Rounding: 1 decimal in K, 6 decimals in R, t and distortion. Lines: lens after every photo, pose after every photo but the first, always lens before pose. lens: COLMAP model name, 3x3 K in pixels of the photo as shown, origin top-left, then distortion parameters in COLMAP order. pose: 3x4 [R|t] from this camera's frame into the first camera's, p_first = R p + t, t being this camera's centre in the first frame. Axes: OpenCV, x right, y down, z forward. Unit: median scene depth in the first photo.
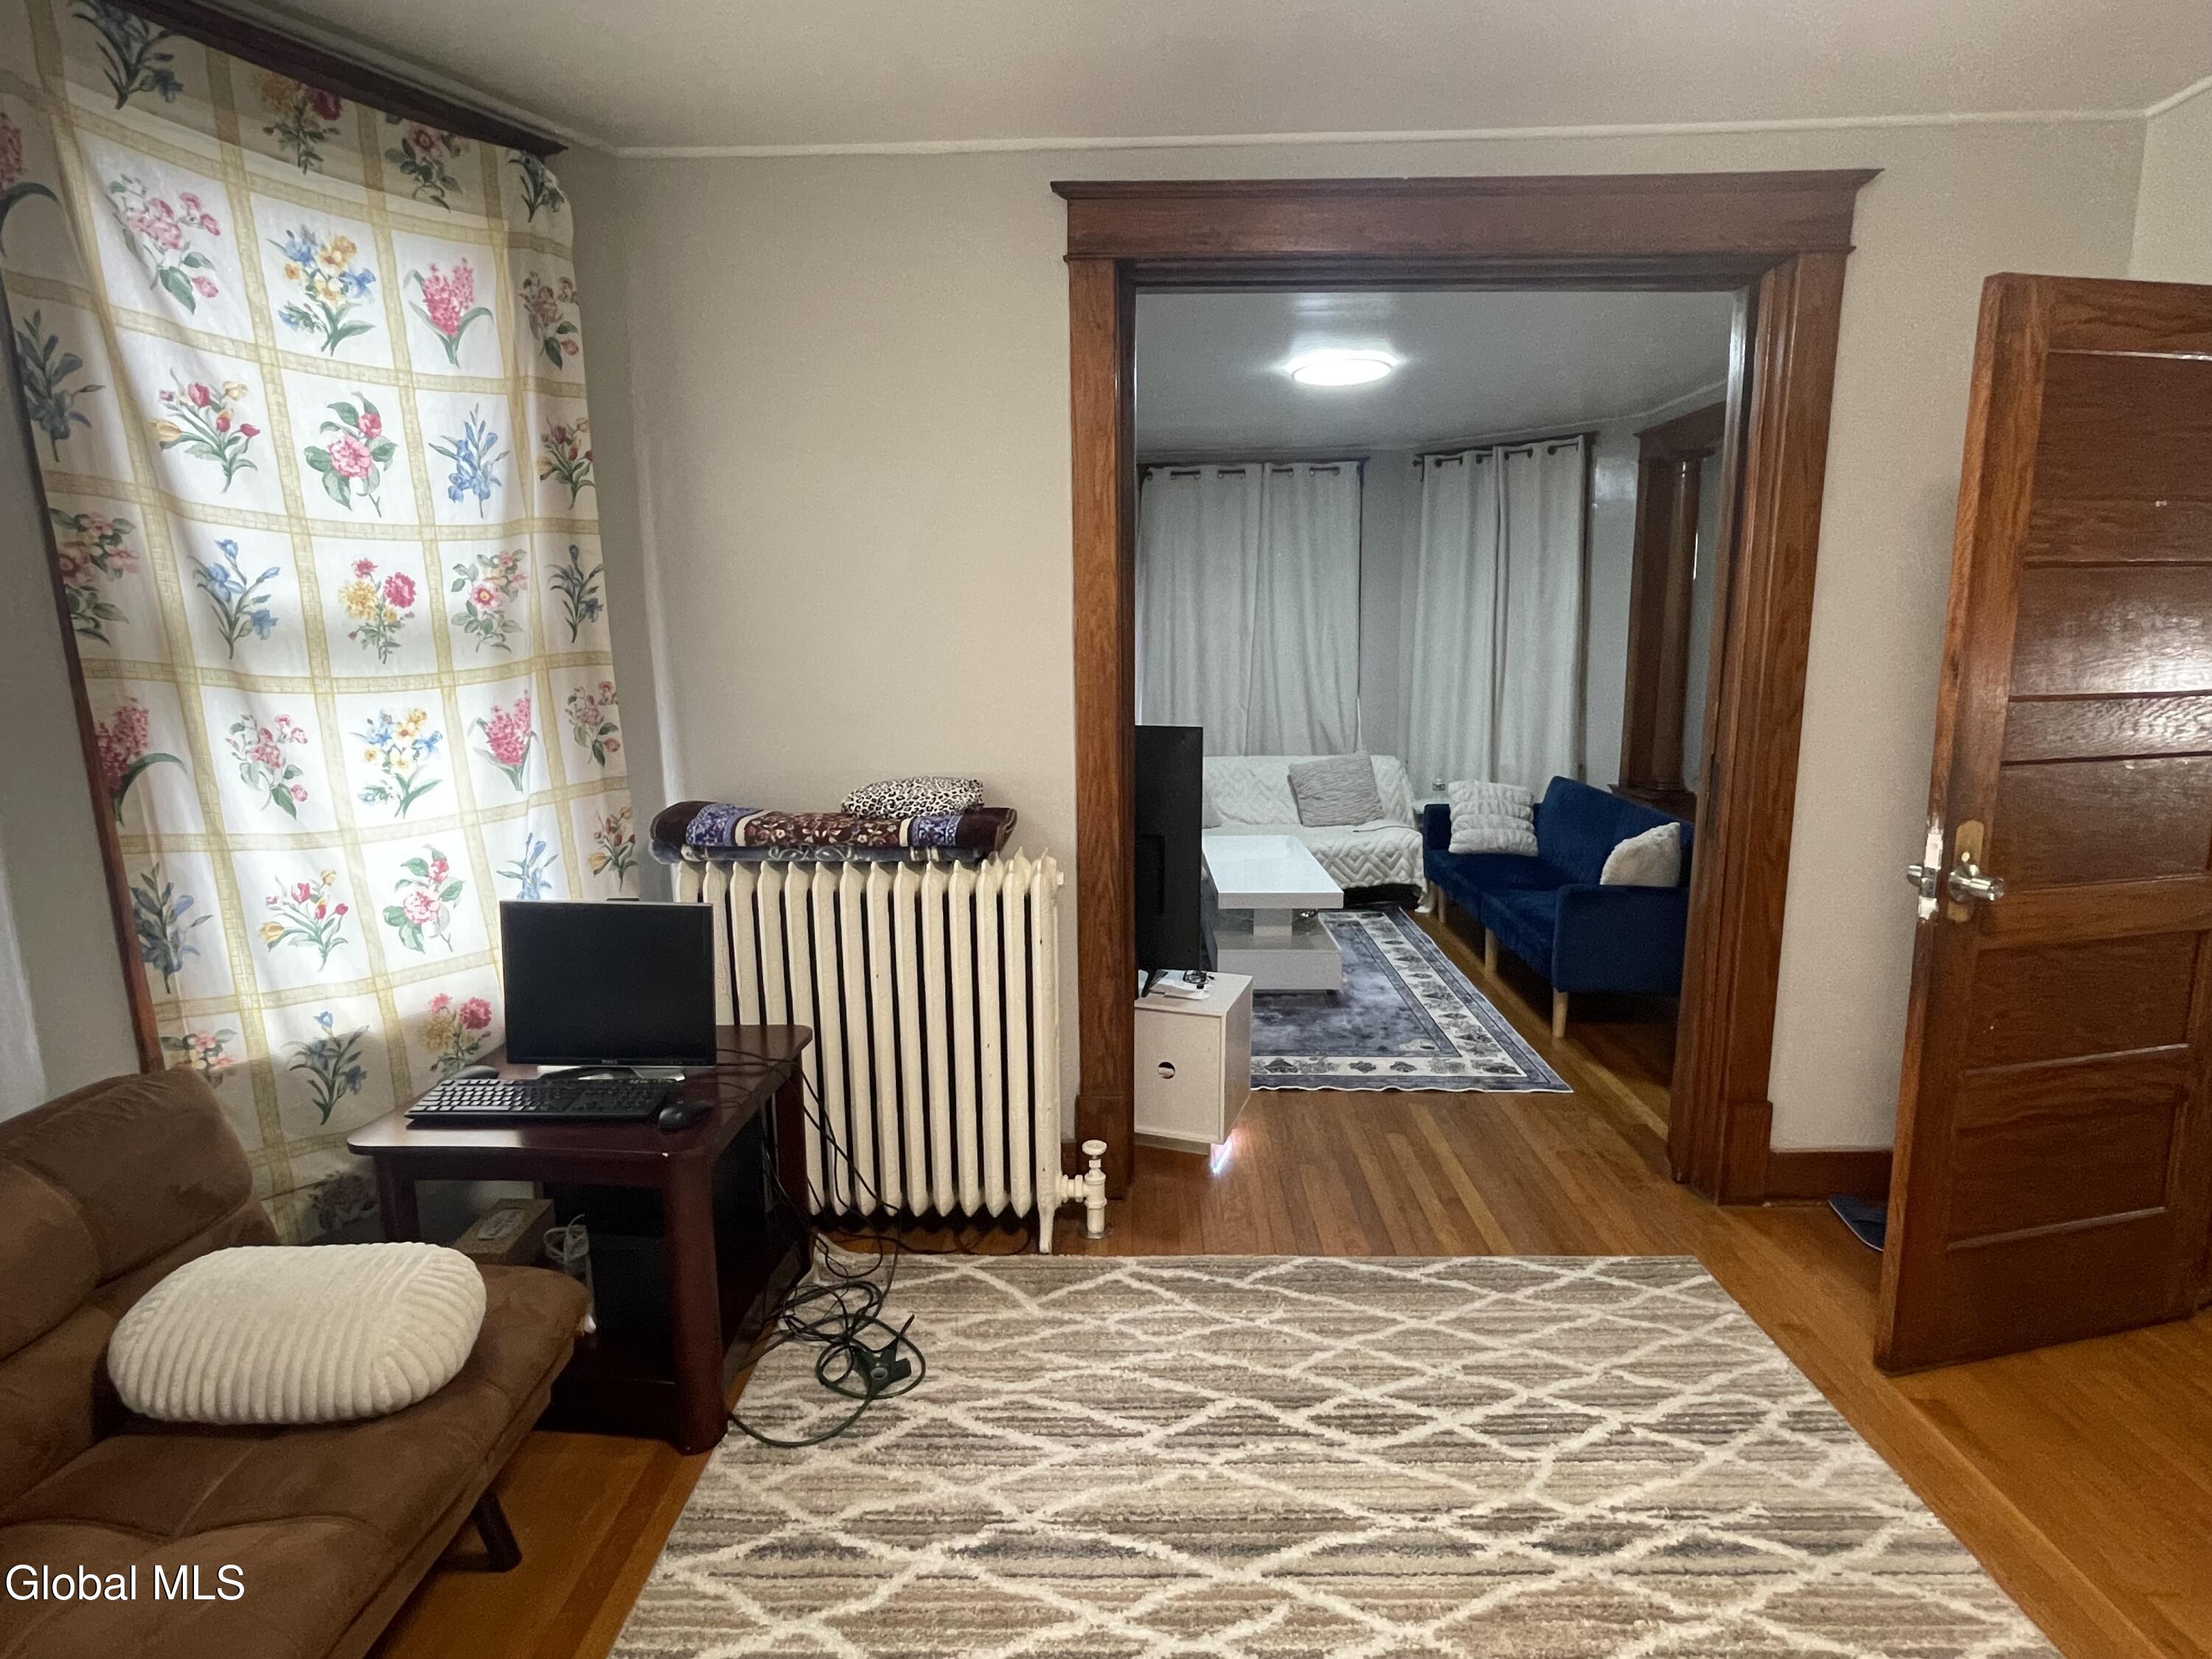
lens RADIAL K [[1108.8, 0, 1105.3], [0, 1108.8, 832.7], [0, 0, 1]] dist [-0.000574, -0.001040]
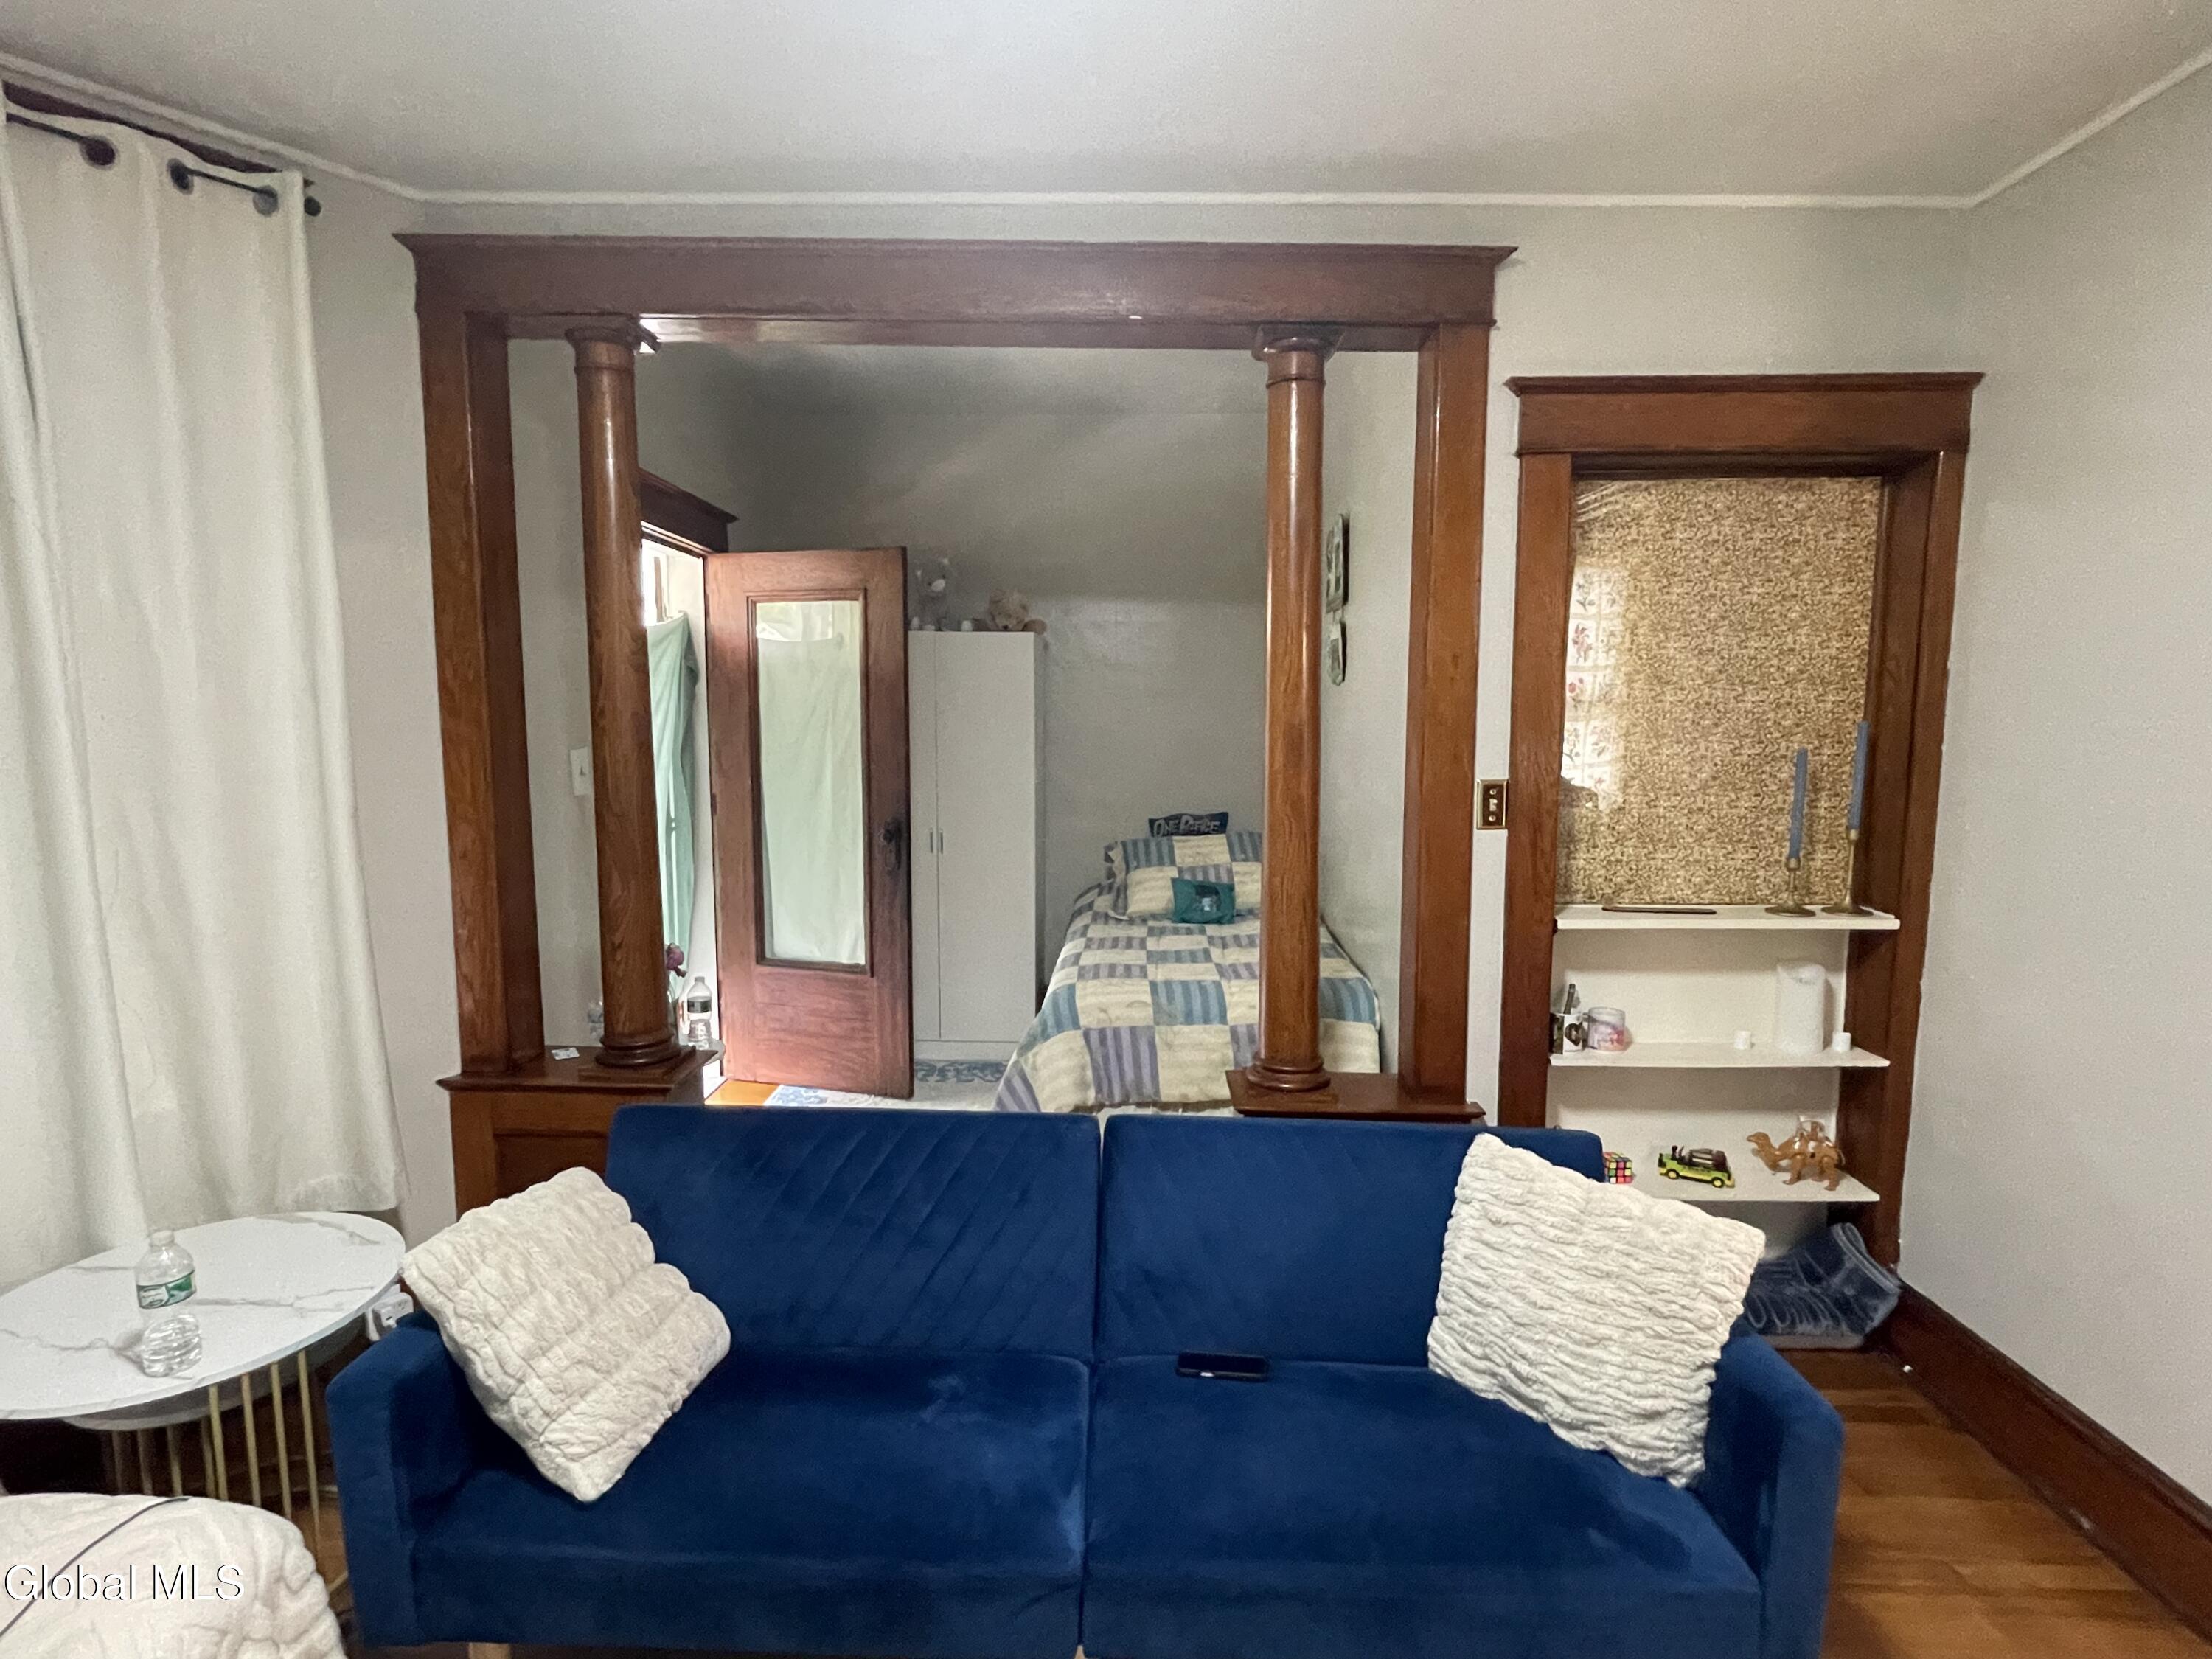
lens RADIAL K [[1108.8, 0, 1103.5], [0, 1108.8, 822.5], [0, 0, 1]] dist [-0.000574, -0.001040]
pose [[0.003905, -0.077742, 0.996966, 0.055016], [0.171714, 0.982217, 0.075920, -0.135349], [-0.985139, 0.170896, 0.017185, 0.787271]]
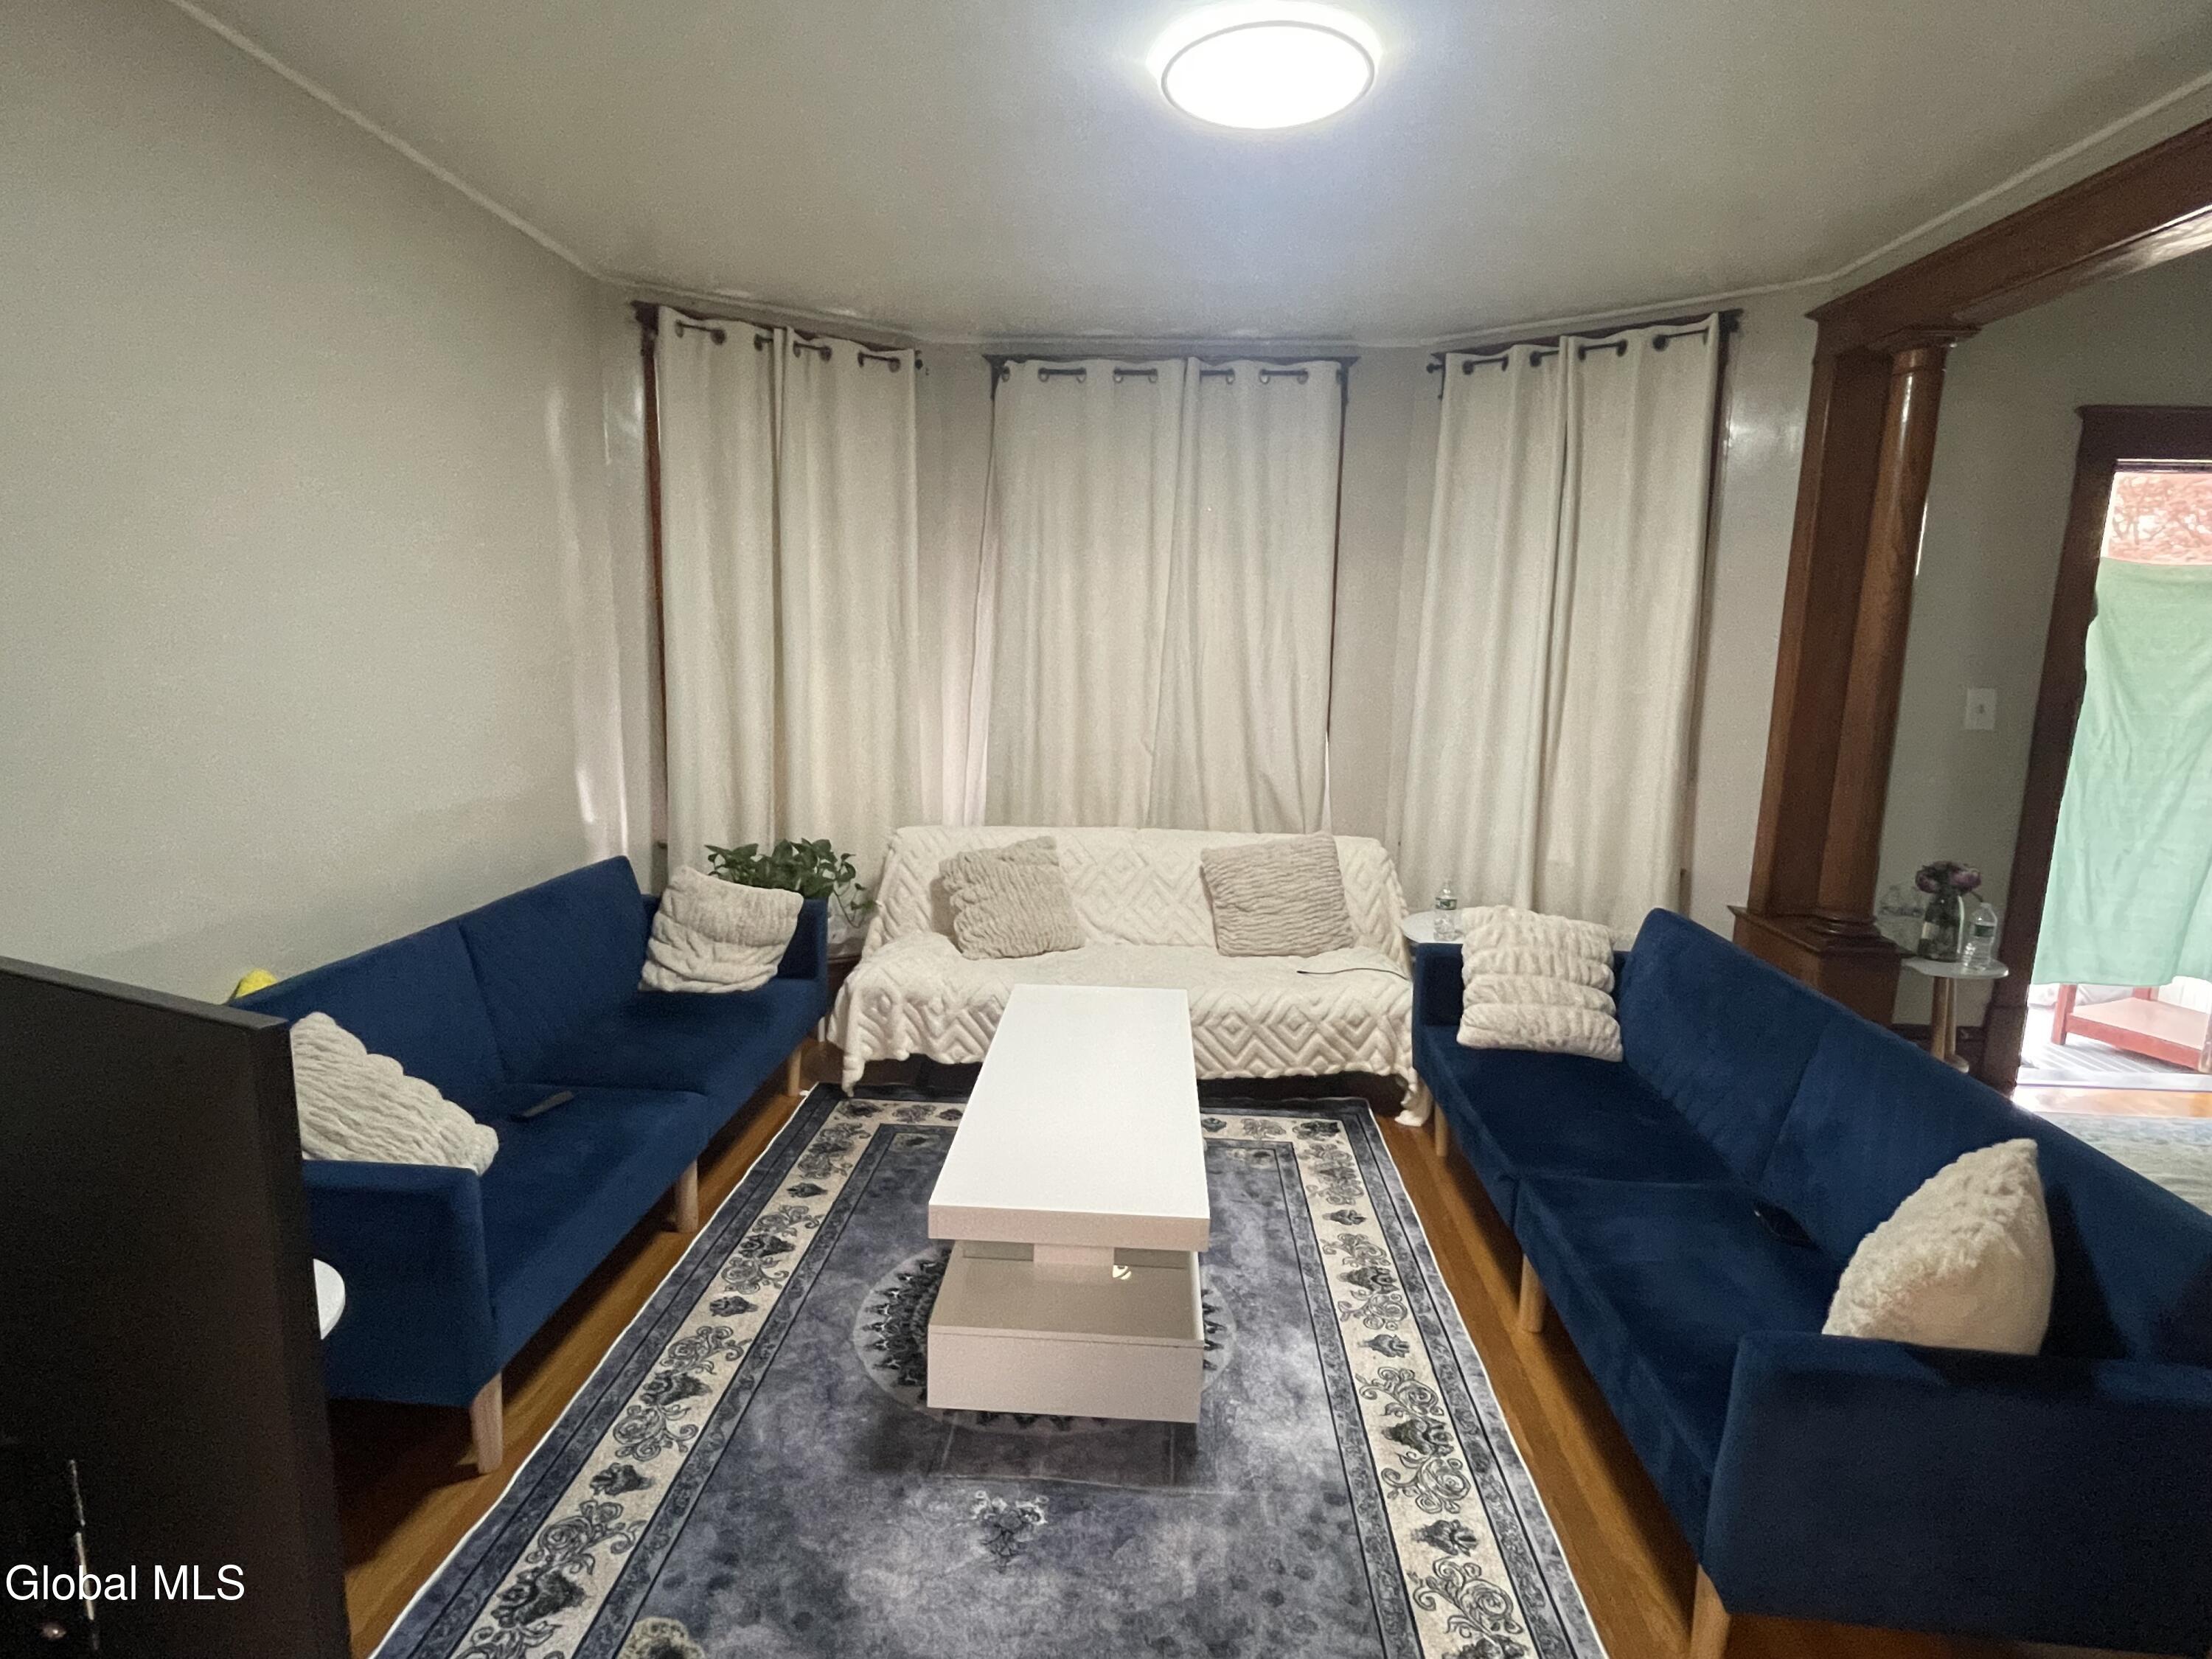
lens RADIAL K [[1108.8, 0, 1106.3], [0, 1108.8, 833.3], [0, 0, 1]] dist [-0.000574, -0.001040]
pose [[0.999085, 0.040123, -0.014815, 0.131841], [-0.040117, 0.999195, 0.000725, -0.074288], [0.014832, -0.000130, 0.999890, 0.421449]]
